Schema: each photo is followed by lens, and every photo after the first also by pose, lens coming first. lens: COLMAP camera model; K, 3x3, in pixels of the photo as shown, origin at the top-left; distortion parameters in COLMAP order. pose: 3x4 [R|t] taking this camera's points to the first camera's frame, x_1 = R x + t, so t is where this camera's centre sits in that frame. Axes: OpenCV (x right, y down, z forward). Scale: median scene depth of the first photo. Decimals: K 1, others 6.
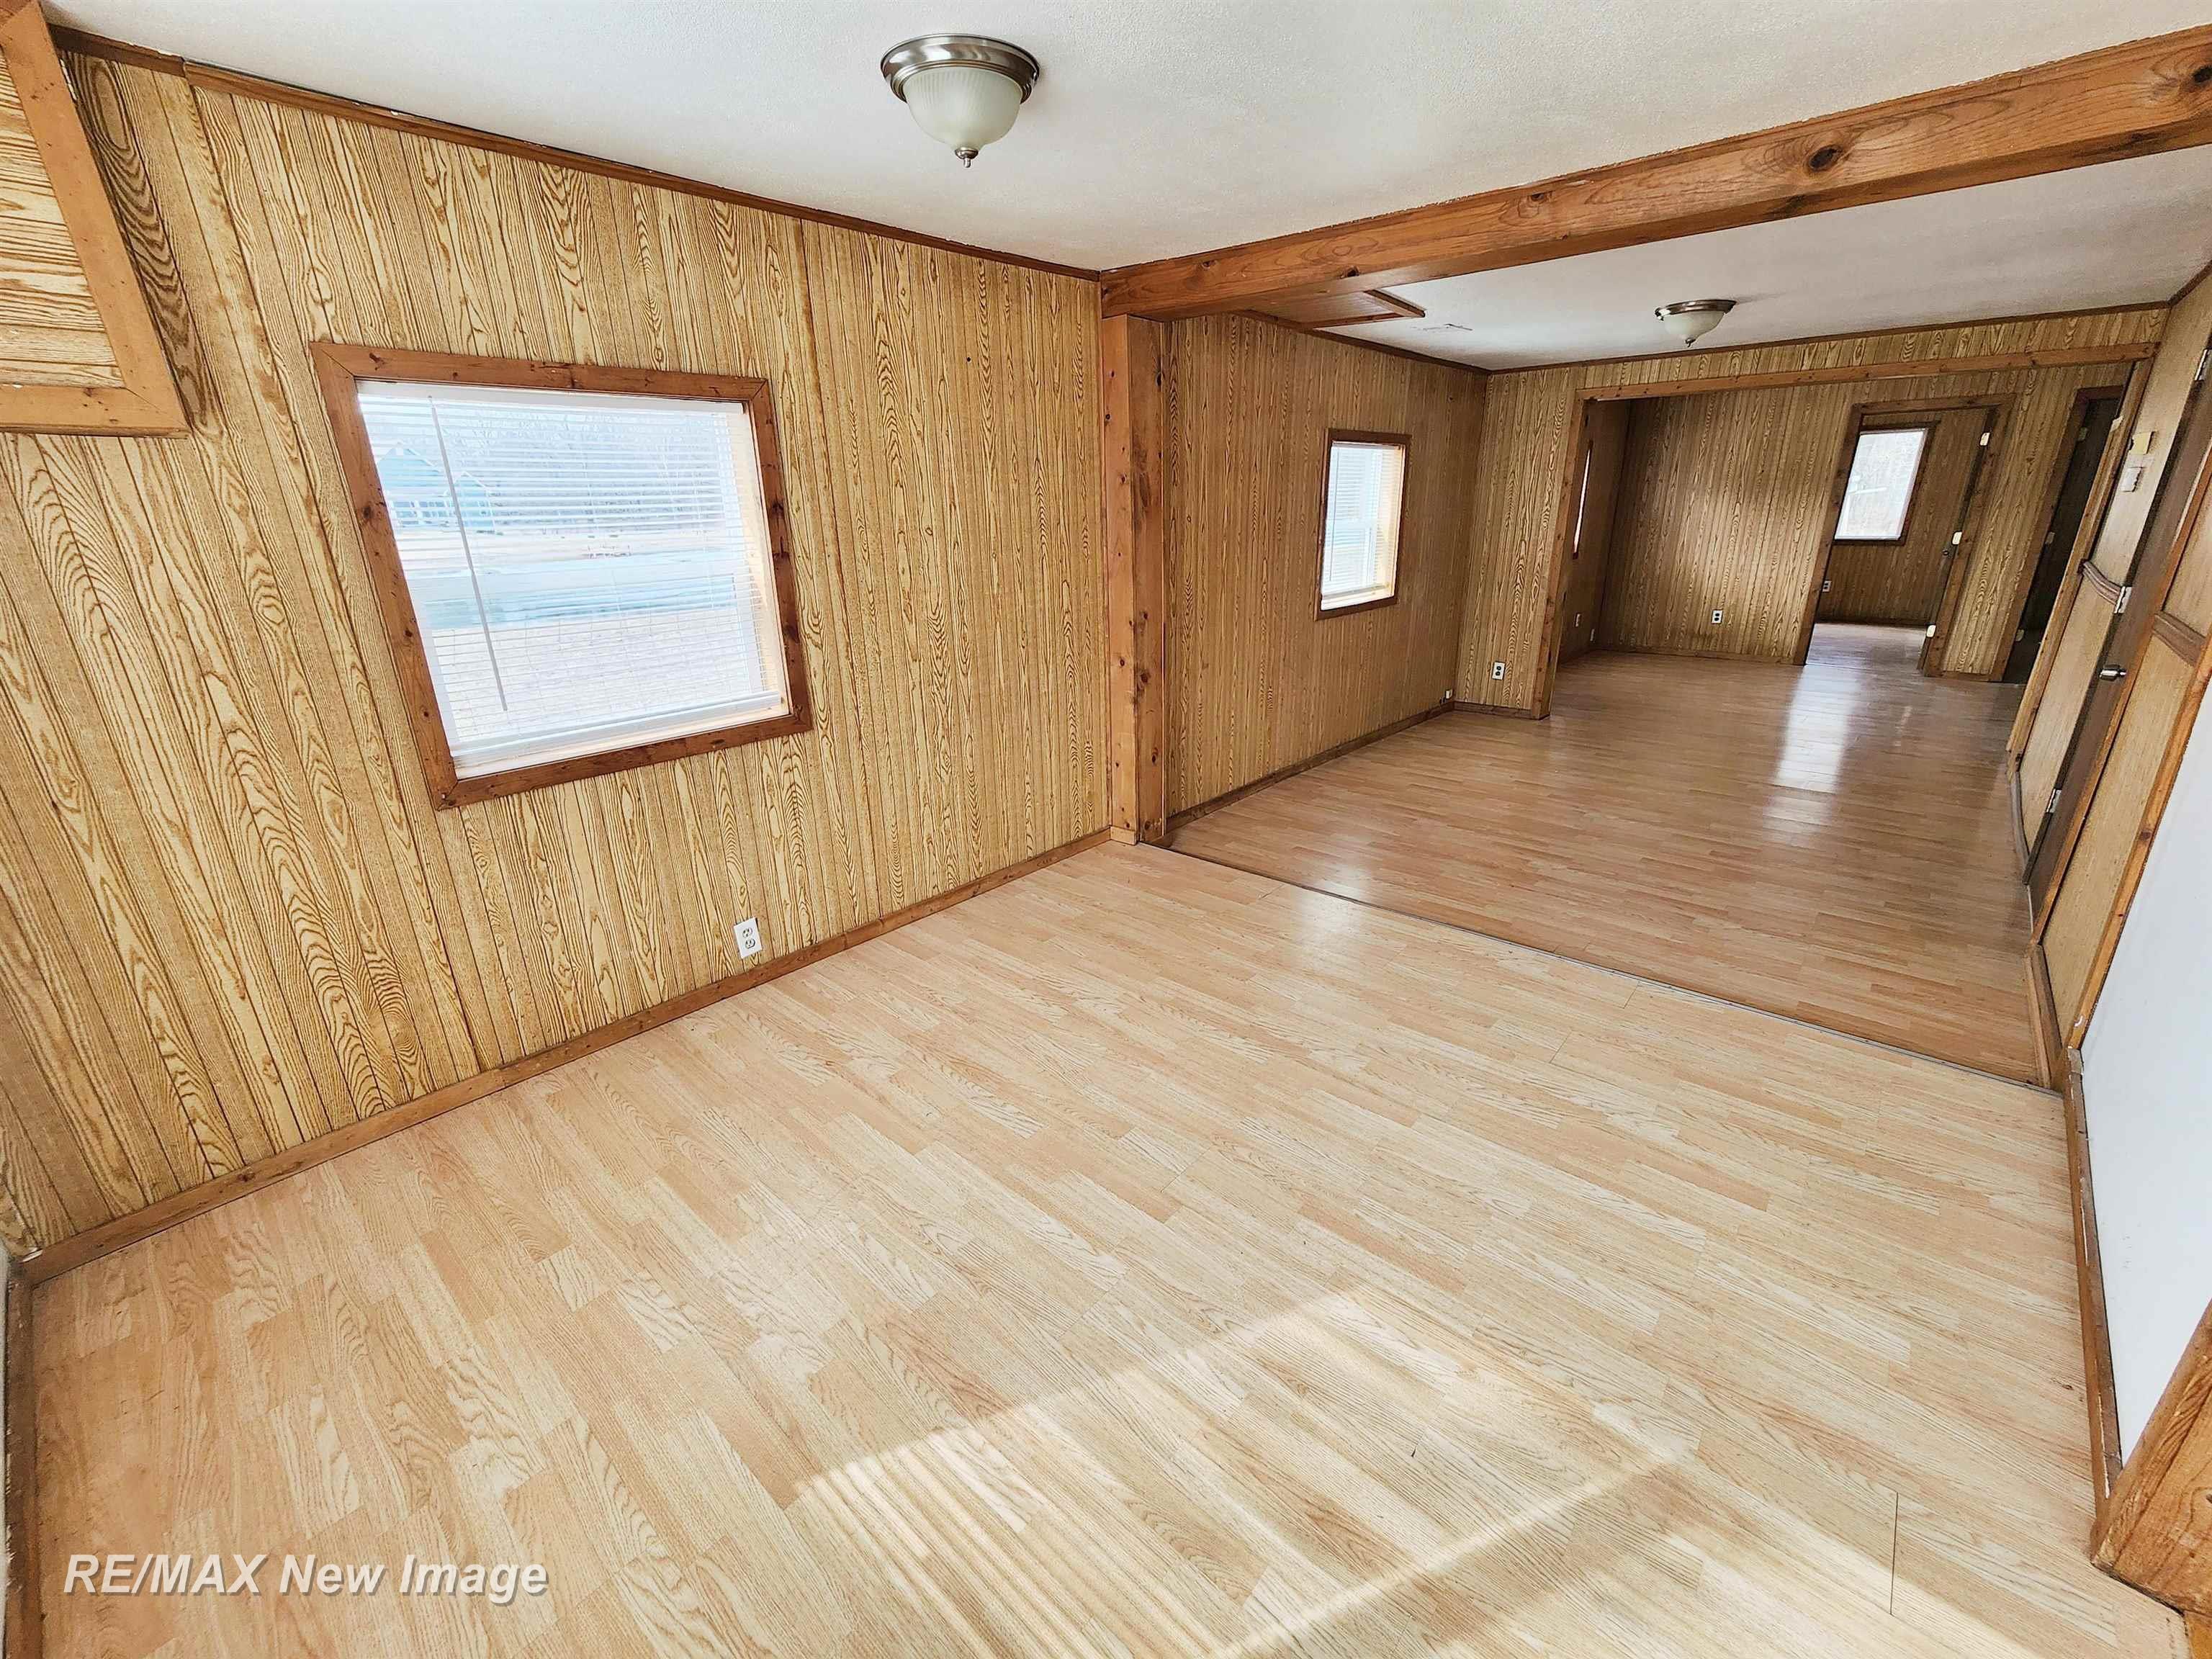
lens RADIAL K [[910.2, 0, 1106.2], [0, 910.2, 820.5], [0, 0, 1]] dist [-0.000068, -0.000062]
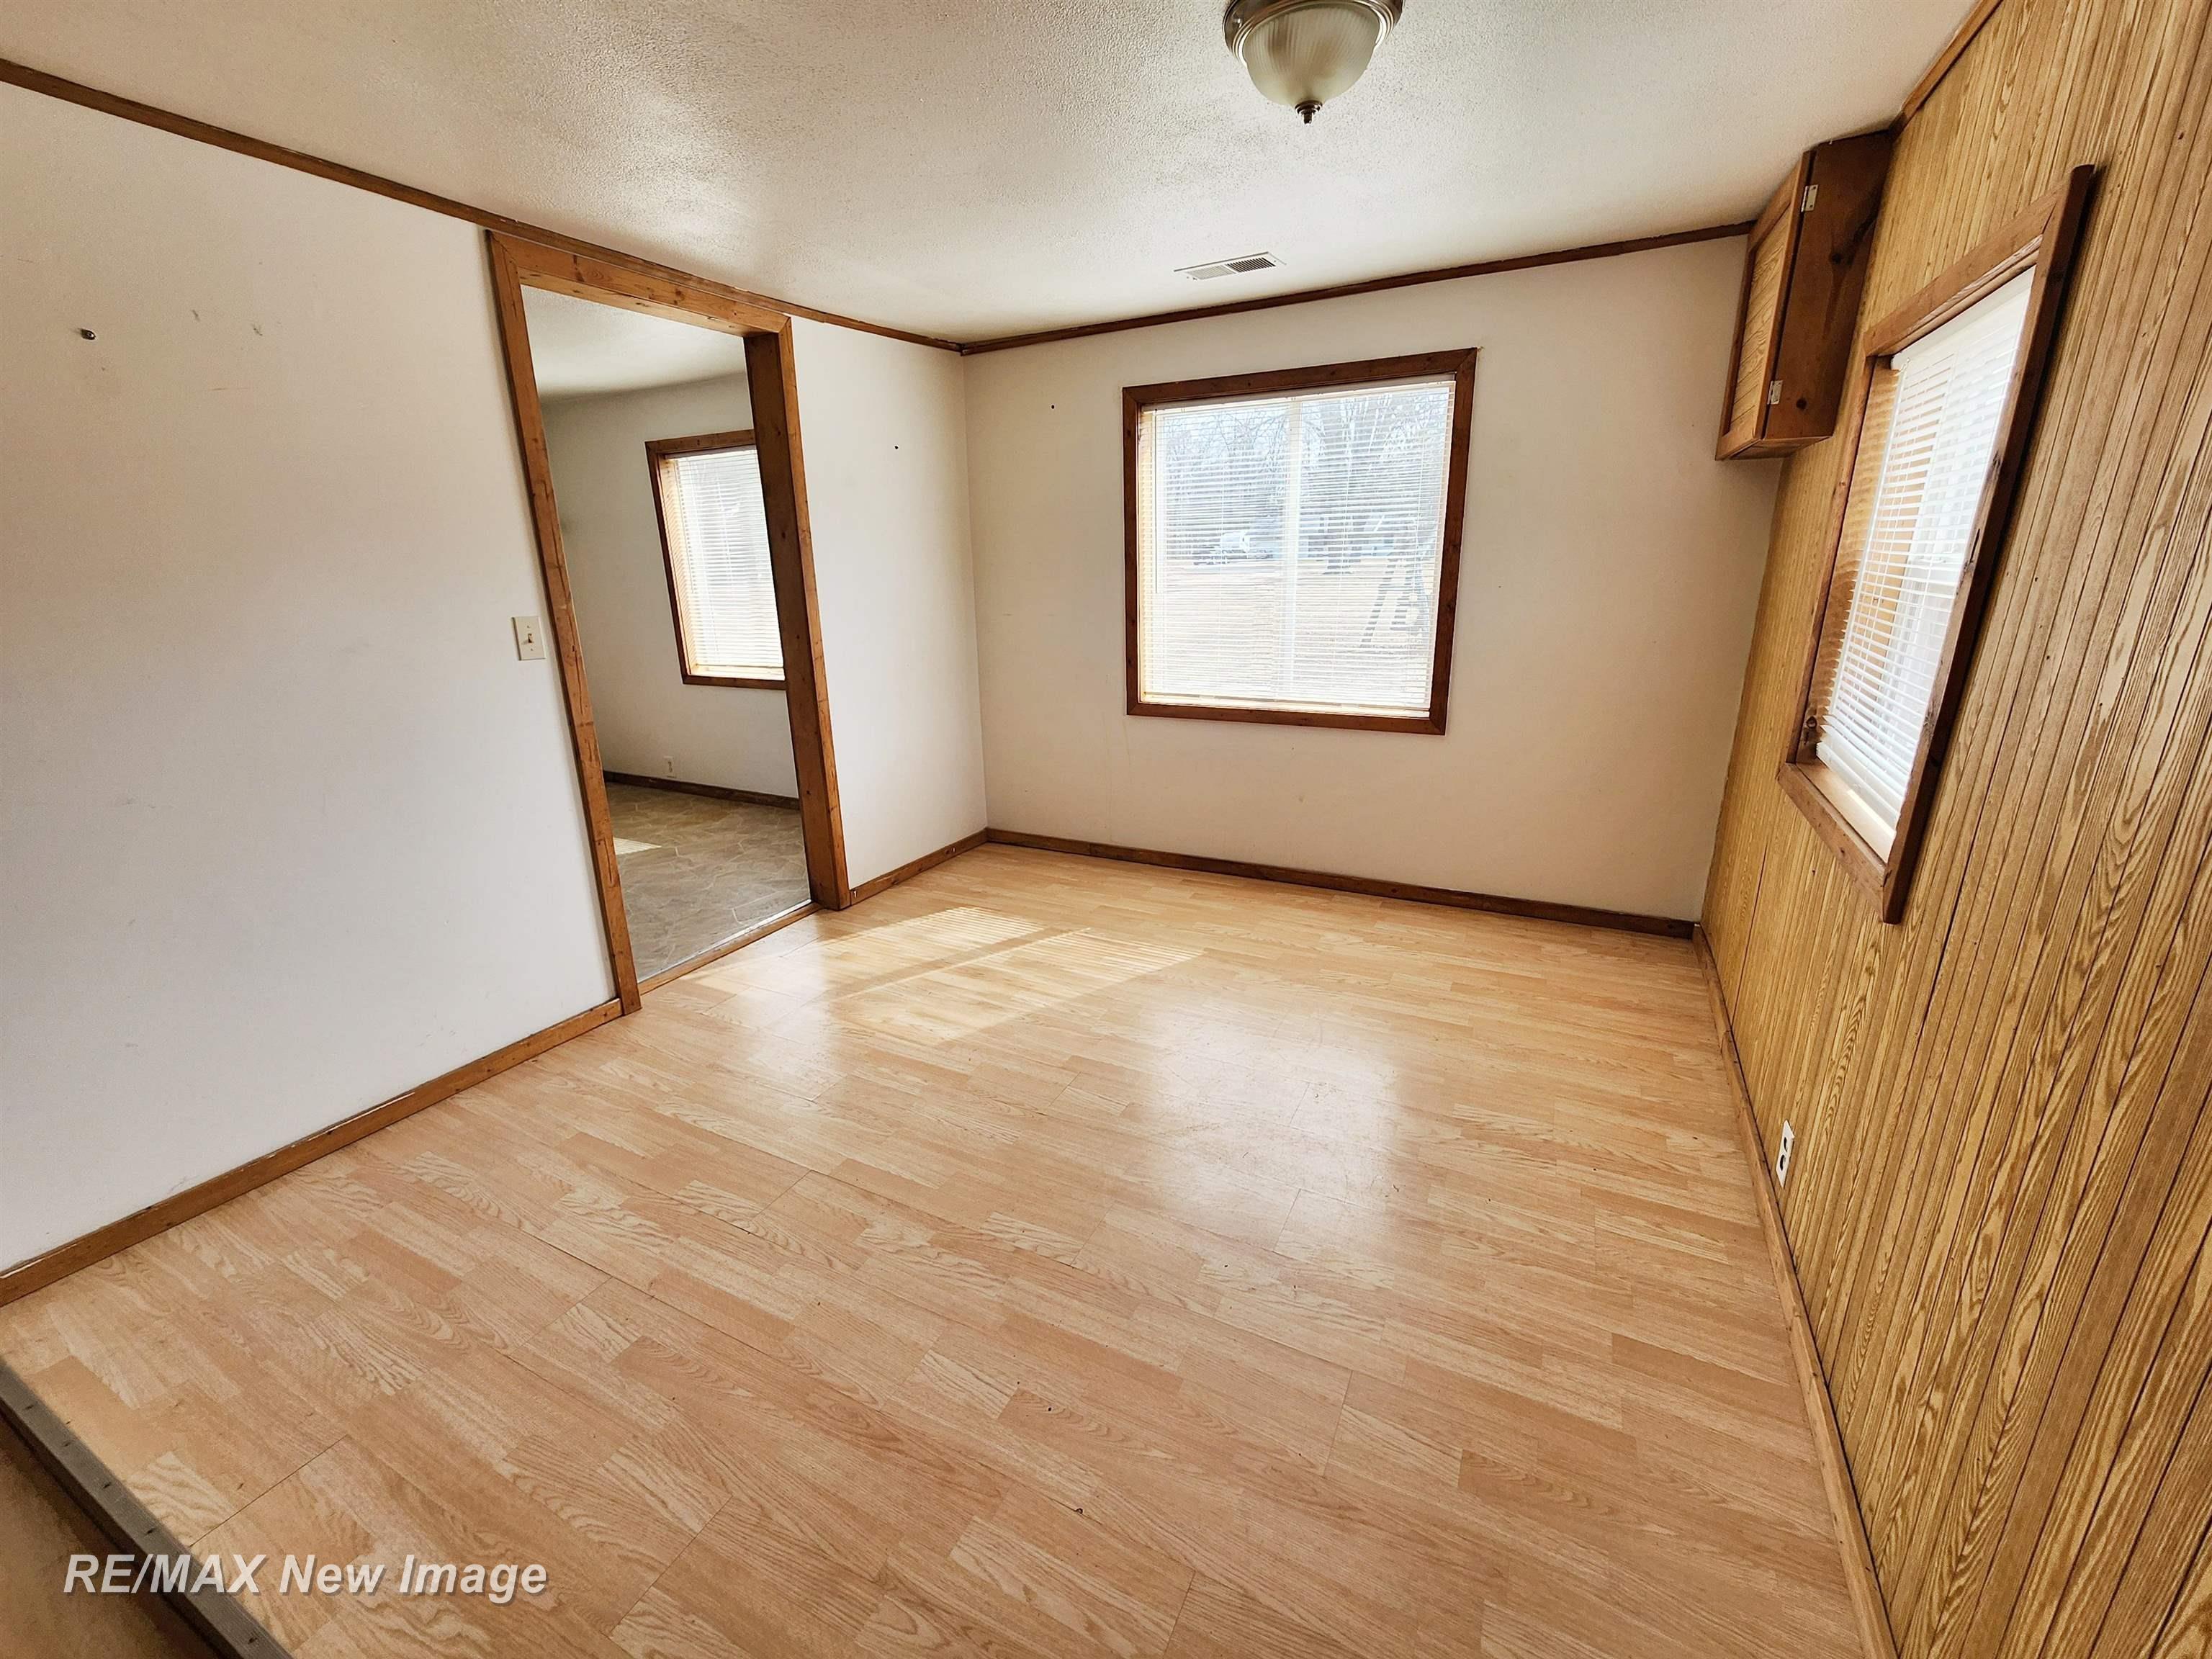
lens RADIAL K [[910.2, 0, 1105.6], [0, 910.2, 830.2], [0, 0, 1]] dist [-0.000068, -0.000062]
pose [[-0.967882, 0.114102, -0.224019, 0.257481], [-0.039458, 0.811082, 0.583600, -0.564910], [0.248288, 0.573696, -0.780529, 1.723694]]
